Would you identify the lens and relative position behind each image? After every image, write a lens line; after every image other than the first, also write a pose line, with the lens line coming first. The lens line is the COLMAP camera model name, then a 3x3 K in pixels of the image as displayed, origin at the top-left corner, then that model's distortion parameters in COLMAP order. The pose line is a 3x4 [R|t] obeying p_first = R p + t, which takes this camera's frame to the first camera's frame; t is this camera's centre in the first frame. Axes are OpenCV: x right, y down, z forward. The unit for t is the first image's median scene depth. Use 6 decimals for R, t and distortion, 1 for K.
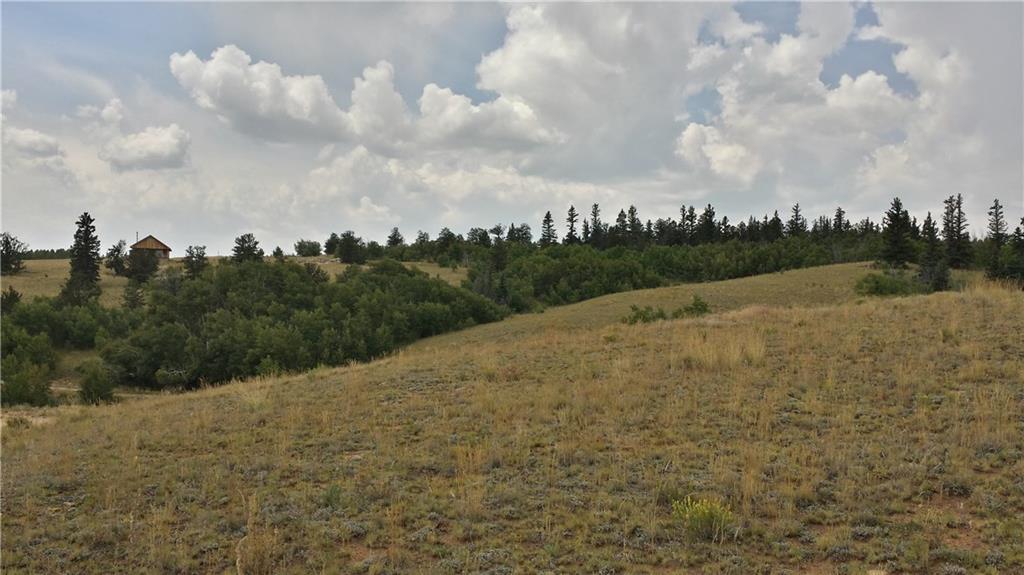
lens RADIAL K [[2012.3, 0, 512.0], [0, 2012.3, 287.0], [0, 0, 1]] dist [0.003180, 0.000000]
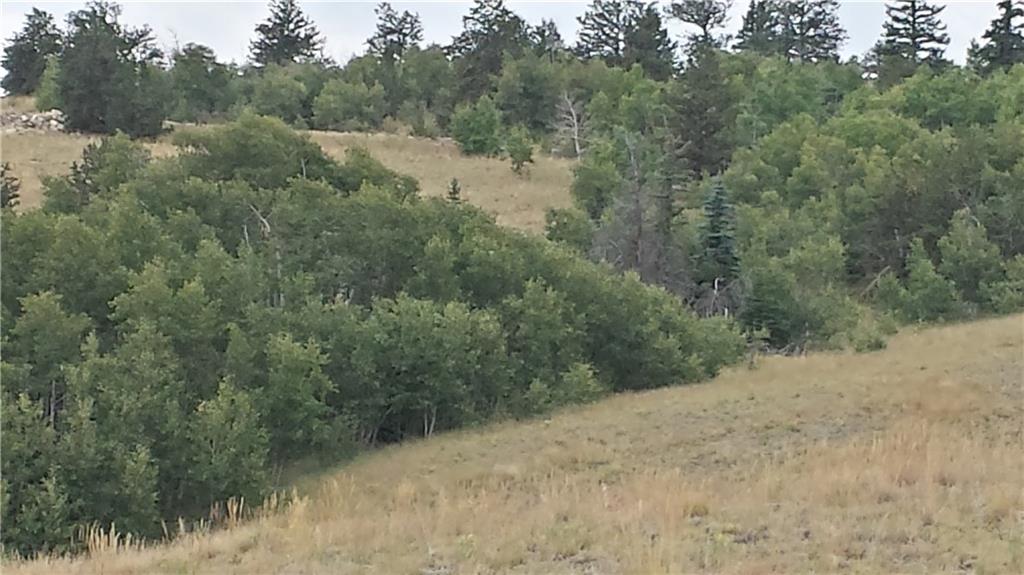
lens RADIAL K [[2012.3, 0, 511.7], [0, 2012.3, 287.5], [0, 0, 1]] dist [0.003180, 0.000000]
pose [[0.996691, 0.023416, -0.077841, -0.010309], [-0.014954, 0.994086, 0.107565, -0.020327], [0.079899, -0.106045, 0.991146, 0.756042]]
